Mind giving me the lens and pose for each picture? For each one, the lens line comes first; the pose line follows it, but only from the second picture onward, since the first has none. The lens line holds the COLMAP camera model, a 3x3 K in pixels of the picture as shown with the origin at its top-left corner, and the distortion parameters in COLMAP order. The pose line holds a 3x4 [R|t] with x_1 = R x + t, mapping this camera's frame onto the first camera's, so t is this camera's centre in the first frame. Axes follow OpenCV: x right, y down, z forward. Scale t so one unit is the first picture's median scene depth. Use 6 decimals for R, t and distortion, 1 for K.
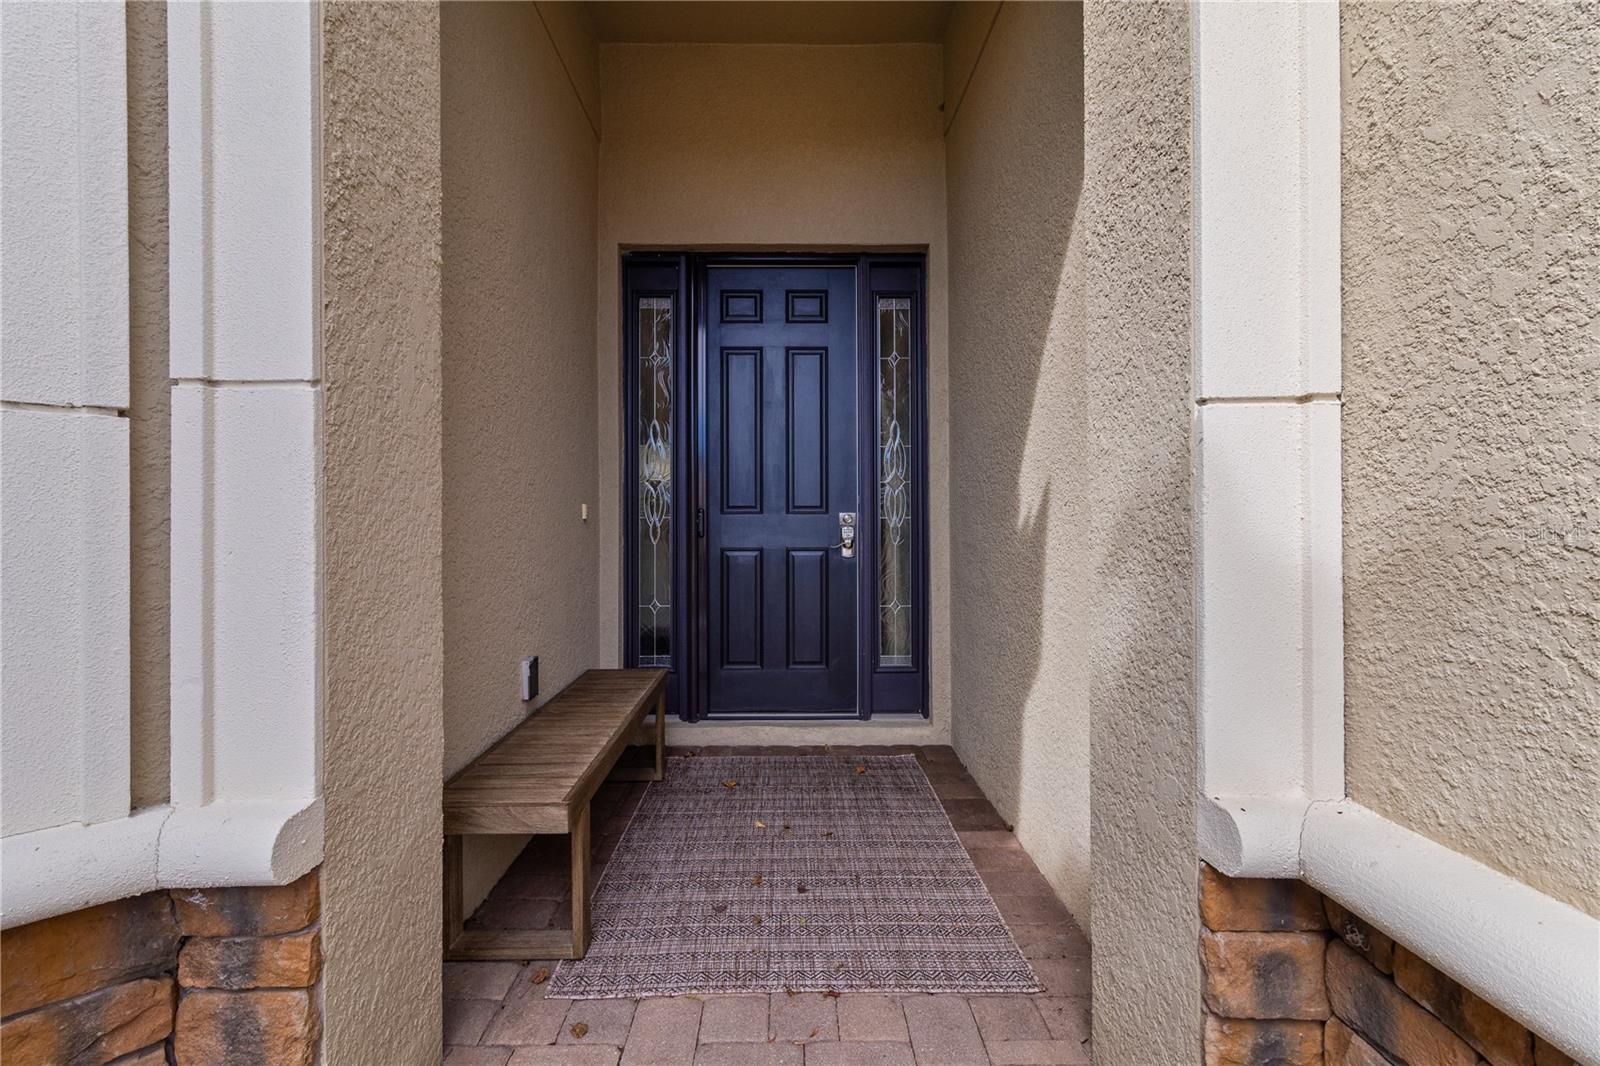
lens RADIAL K [[737.7, 0, 796.4], [0, 737.7, 526.5], [0, 0, 1]] dist [0.012360, -0.000134]
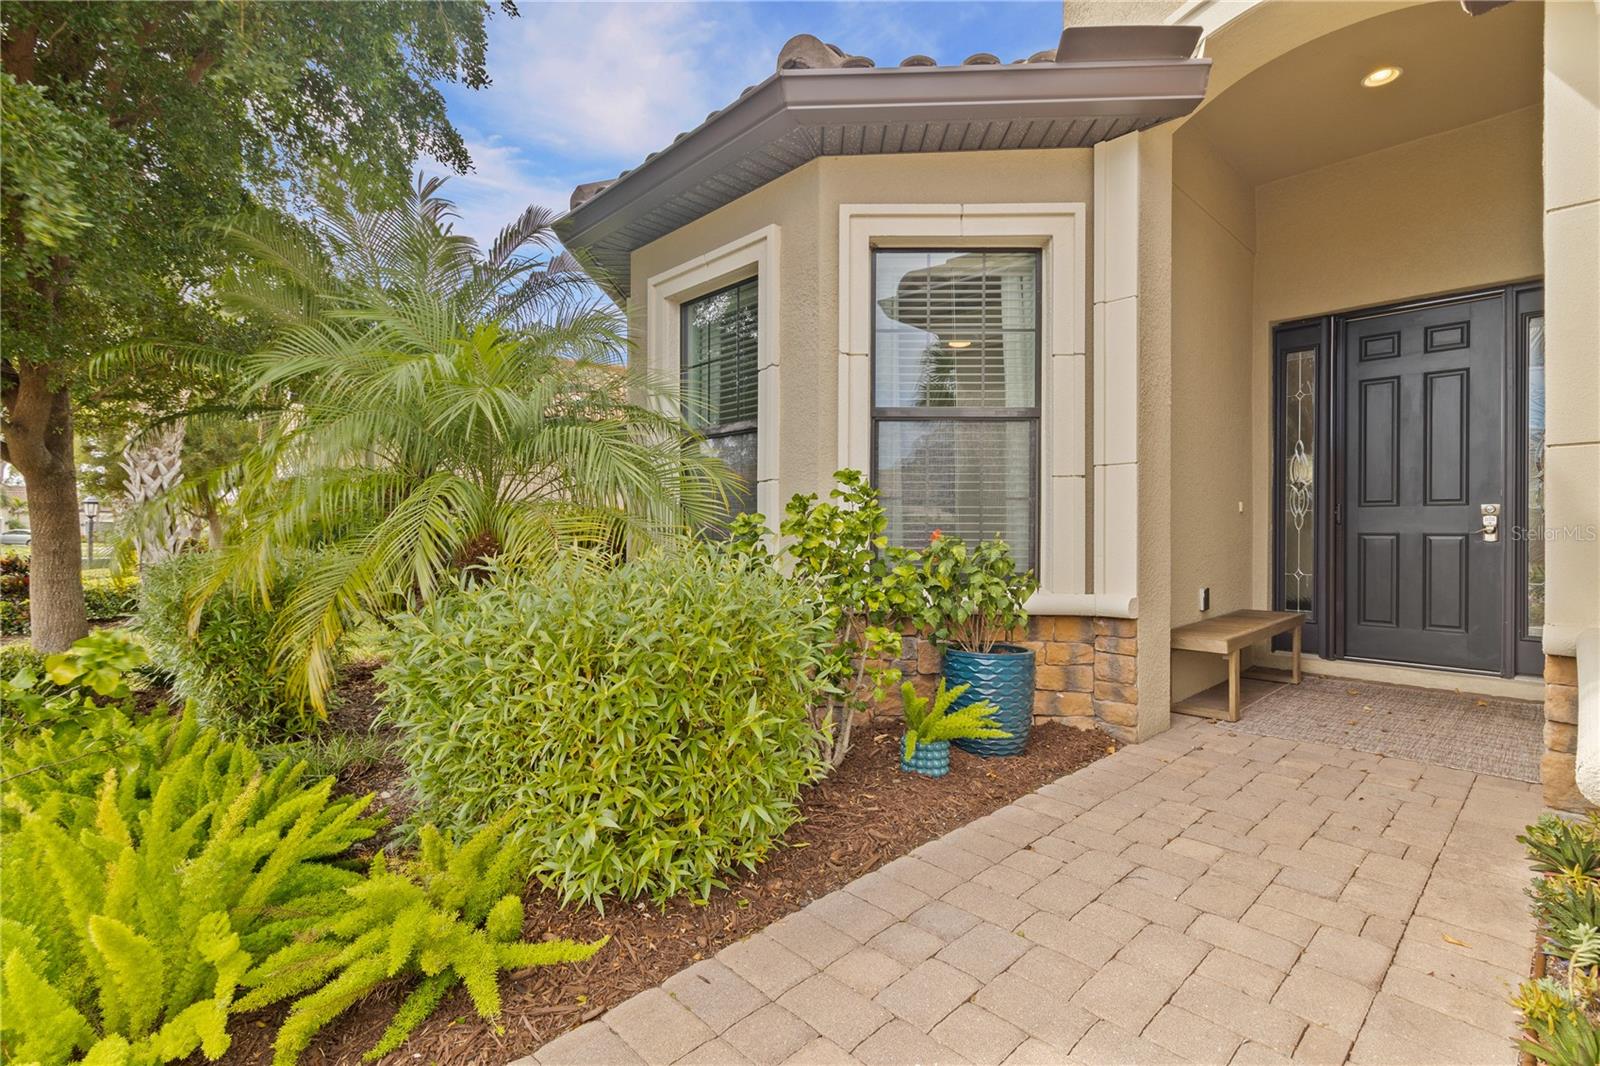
lens RADIAL K [[737.7, 0, 797.0], [0, 737.7, 529.0], [0, 0, 1]] dist [0.012360, -0.000134]
pose [[0.674212, 0.006951, -0.738505, 0.202943], [-0.006327, 0.999973, 0.003636, 0.024110], [0.738511, 0.002222, 0.674238, -0.636838]]
